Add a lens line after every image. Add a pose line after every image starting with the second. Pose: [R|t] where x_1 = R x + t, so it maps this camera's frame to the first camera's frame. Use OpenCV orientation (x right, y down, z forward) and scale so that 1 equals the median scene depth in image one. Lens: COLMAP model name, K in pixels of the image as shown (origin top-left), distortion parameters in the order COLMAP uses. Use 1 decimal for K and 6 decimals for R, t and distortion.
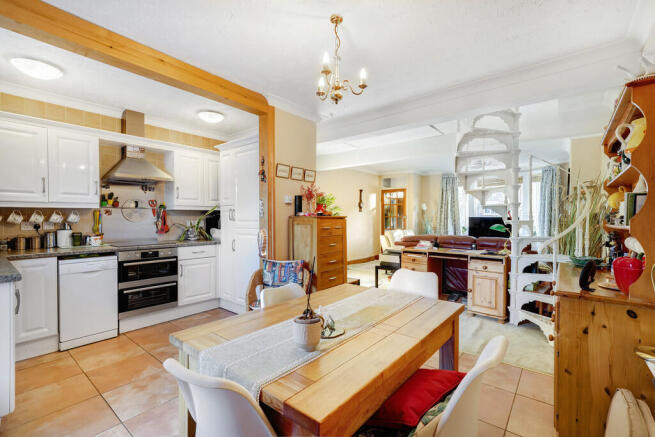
lens RADIAL K [[295.4, 0, 329.5], [0, 295.4, 219.8], [0, 0, 1]] dist [0.000929, 0.000334]
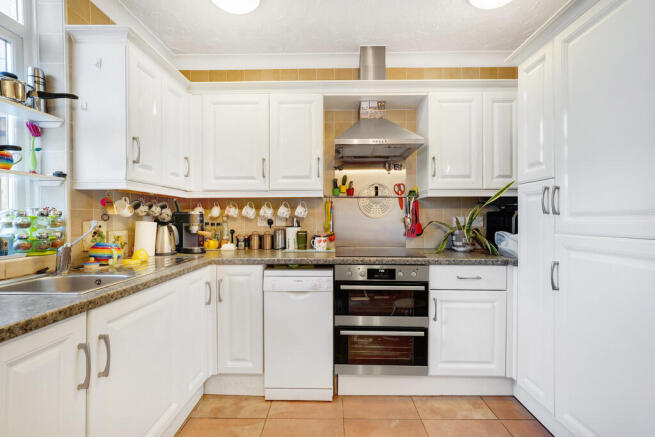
lens RADIAL K [[295.4, 0, 329.4], [0, 295.4, 219.5], [0, 0, 1]] dist [0.000929, 0.000334]
pose [[0.615375, 0.005438, -0.788216, -0.205407], [-0.008304, 0.999965, 0.000416, 0.012021], [0.788191, 0.006290, 0.615399, 0.533196]]
